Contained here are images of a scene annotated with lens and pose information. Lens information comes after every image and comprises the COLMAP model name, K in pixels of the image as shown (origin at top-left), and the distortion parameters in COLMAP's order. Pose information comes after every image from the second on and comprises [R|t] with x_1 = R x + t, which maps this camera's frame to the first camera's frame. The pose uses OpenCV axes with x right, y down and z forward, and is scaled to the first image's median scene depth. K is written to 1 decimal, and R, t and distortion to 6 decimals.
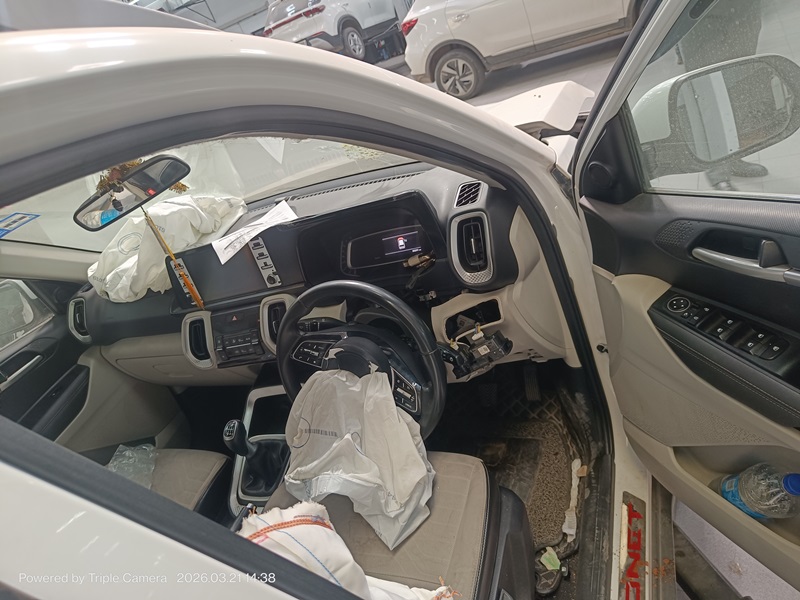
lens RADIAL K [[563.5, 0, 406.3], [0, 563.5, 302.6], [0, 0, 1]] dist [-0.004902, -0.000794]
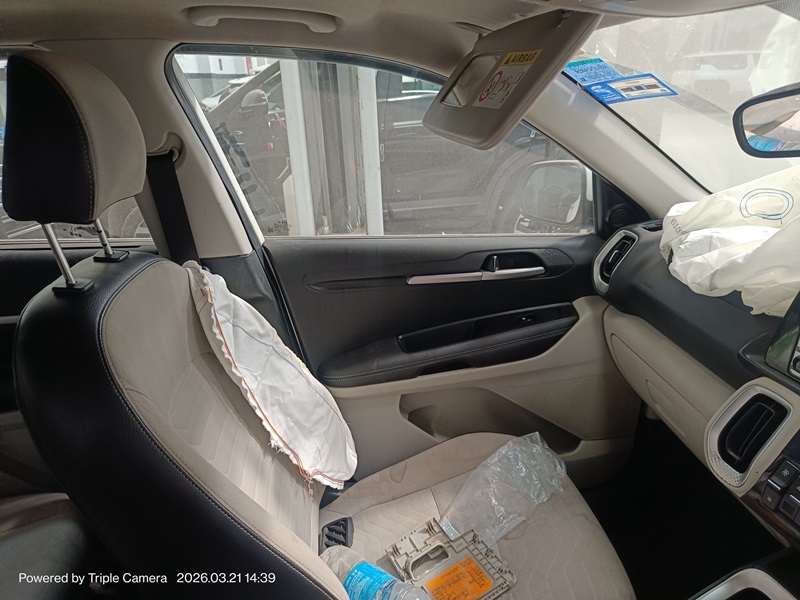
lens RADIAL K [[563.5, 0, 406.3], [0, 563.5, 302.6], [0, 0, 1]] dist [-0.004902, -0.000794]
pose [[0.469991, 0.607579, -0.640278, -0.228592], [-0.533638, 0.773395, 0.342185, -0.028889], [0.703092, 0.180853, 0.687716, 0.361126]]
